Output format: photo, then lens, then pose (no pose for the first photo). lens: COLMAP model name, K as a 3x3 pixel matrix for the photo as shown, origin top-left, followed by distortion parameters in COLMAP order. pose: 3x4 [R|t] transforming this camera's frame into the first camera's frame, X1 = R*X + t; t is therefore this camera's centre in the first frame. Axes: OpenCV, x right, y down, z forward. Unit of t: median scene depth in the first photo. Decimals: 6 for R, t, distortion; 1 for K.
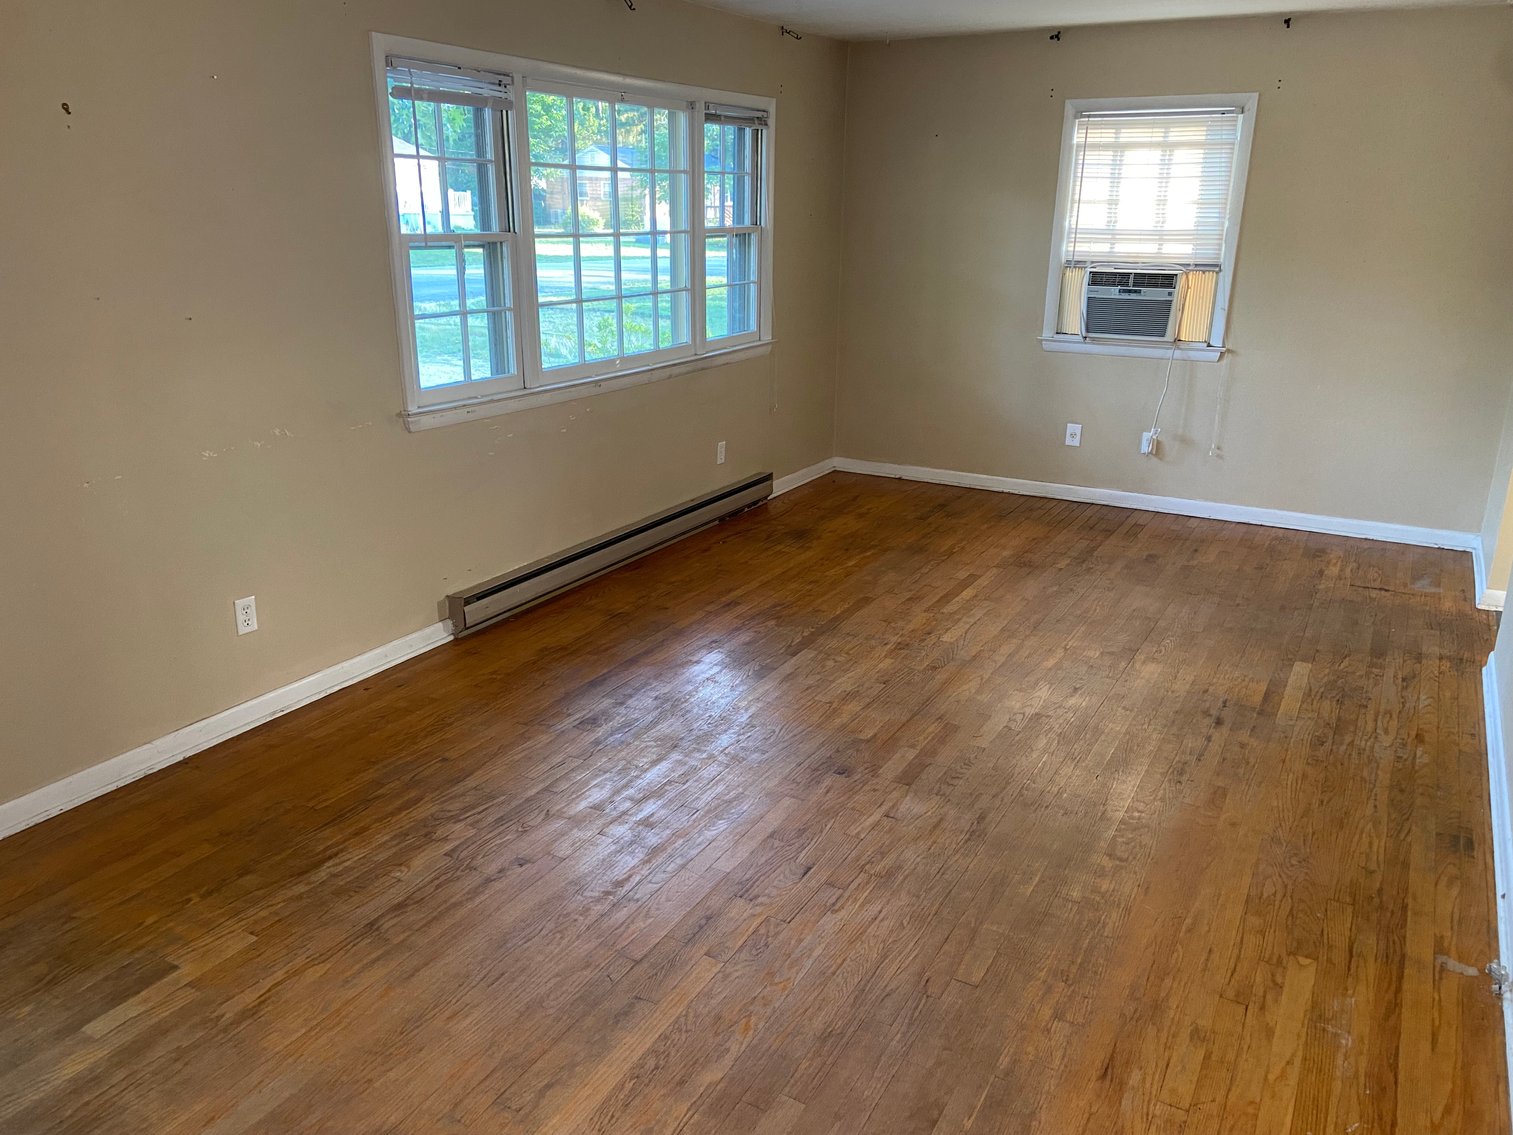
lens RADIAL K [[1143.1, 0, 756.2], [0, 1143.1, 573.5], [0, 0, 1]] dist [0.123938, -0.150392]
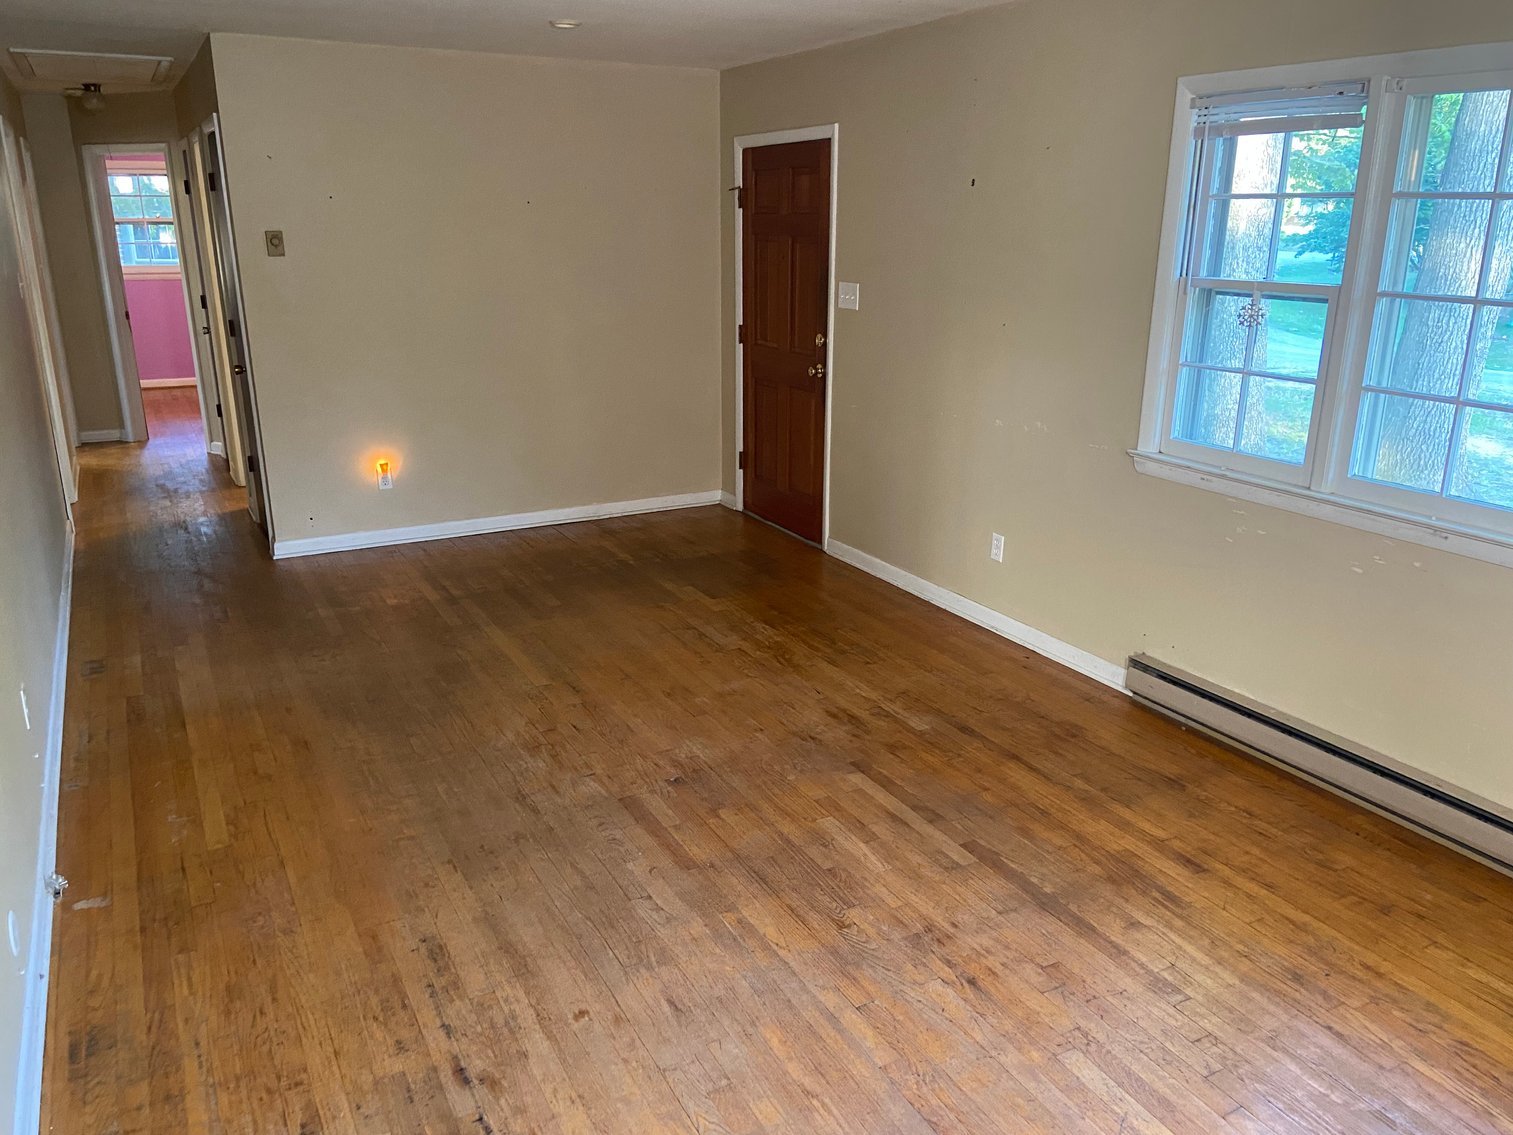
lens RADIAL K [[1134.3, 0, 754.2], [0, 1134.3, 566.2], [0, 0, 1]] dist [0.135197, -0.157615]
pose [[-0.534769, 0.234173, -0.811902, 0.492805], [-0.273238, 0.861292, 0.428390, -0.270712], [0.799602, 0.450932, -0.396607, 0.815519]]
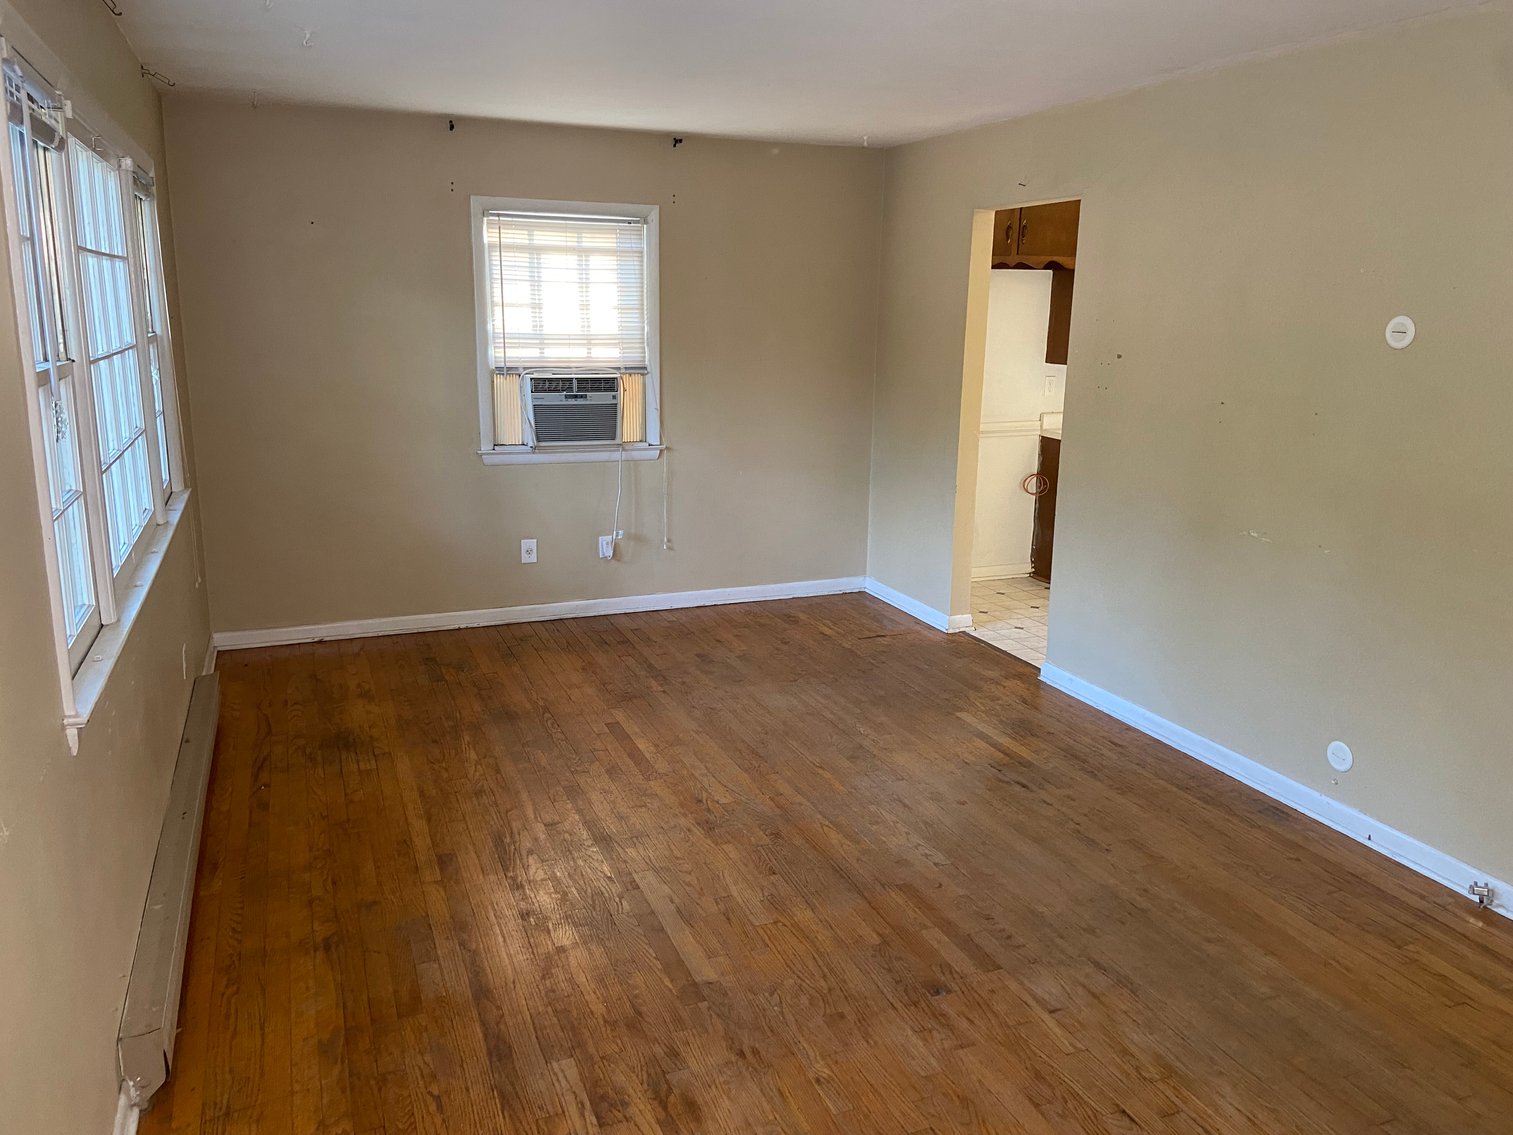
lens RADIAL K [[1145.3, 0, 760.4], [0, 1145.3, 557.5], [0, 0, 1]] dist [0.131089, -0.139234]
pose [[0.621344, -0.171597, 0.764517, -0.343586], [0.238095, 0.970935, 0.024421, -0.103028], [-0.746487, 0.166853, 0.644140, 0.301266]]
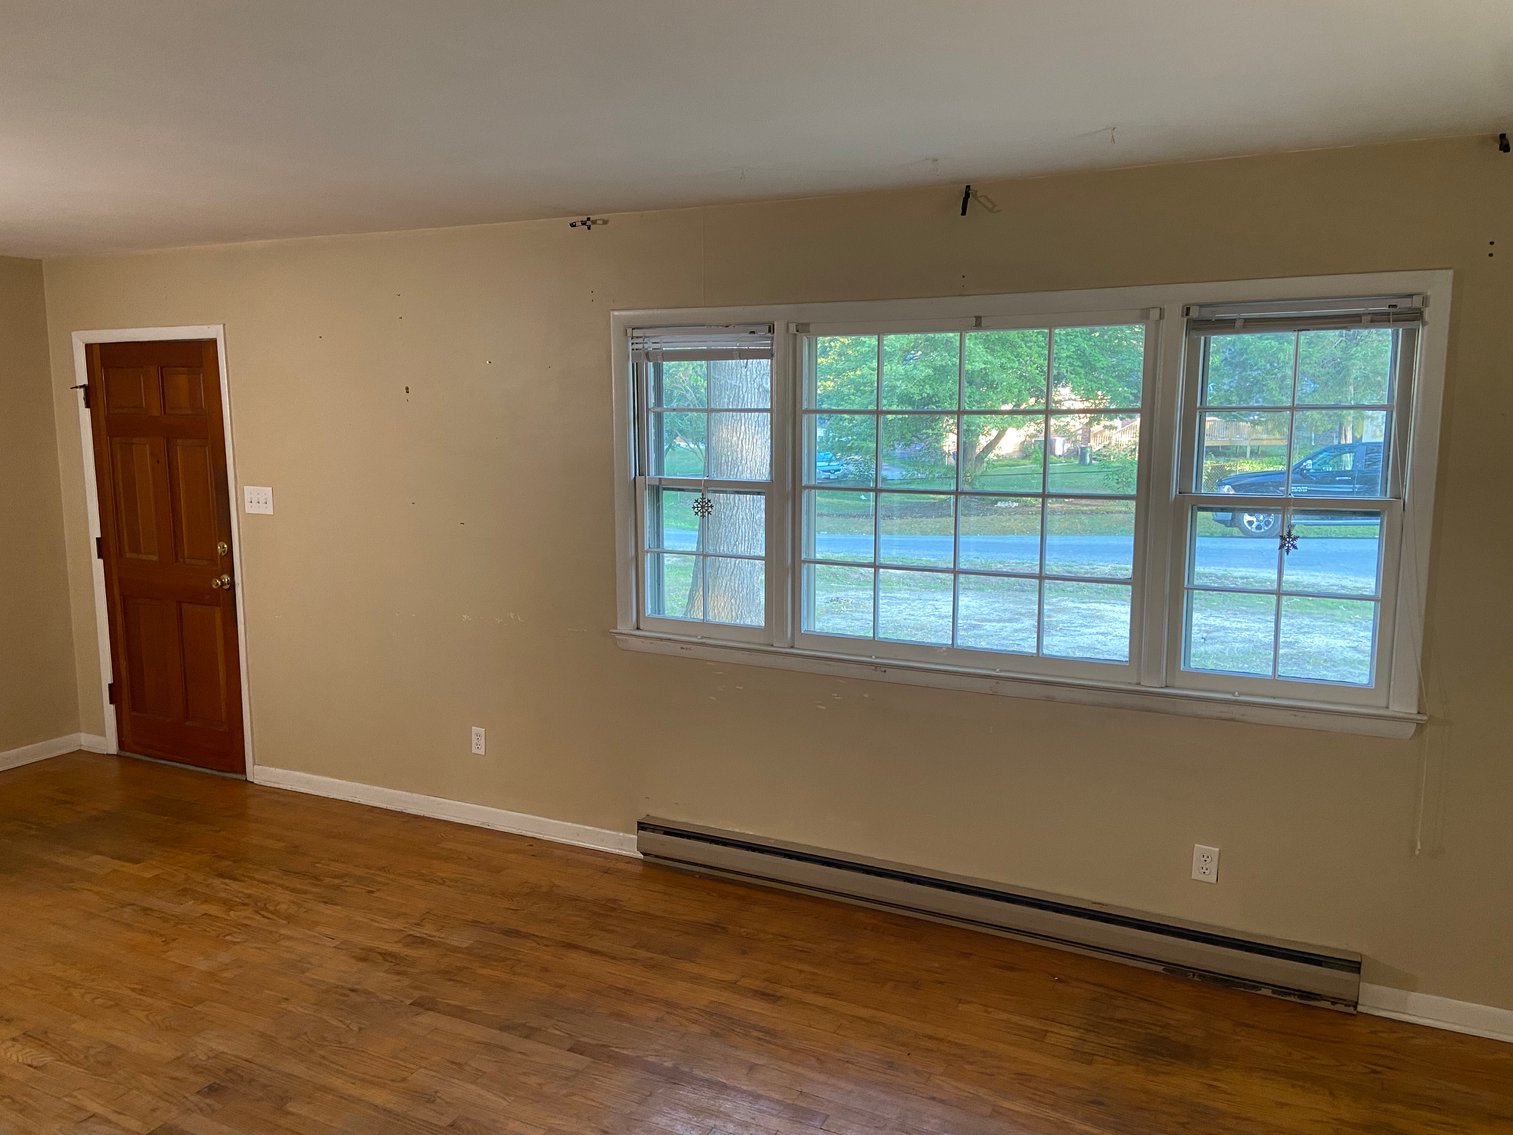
lens RADIAL K [[1143.1, 0, 756.2], [0, 1143.1, 573.5], [0, 0, 1]] dist [0.123938, -0.150392]
pose [[0.043483, 0.132788, -0.990190, 0.537373], [-0.310704, 0.943776, 0.112920, -0.245736], [0.949512, 0.302746, 0.082296, 0.707857]]
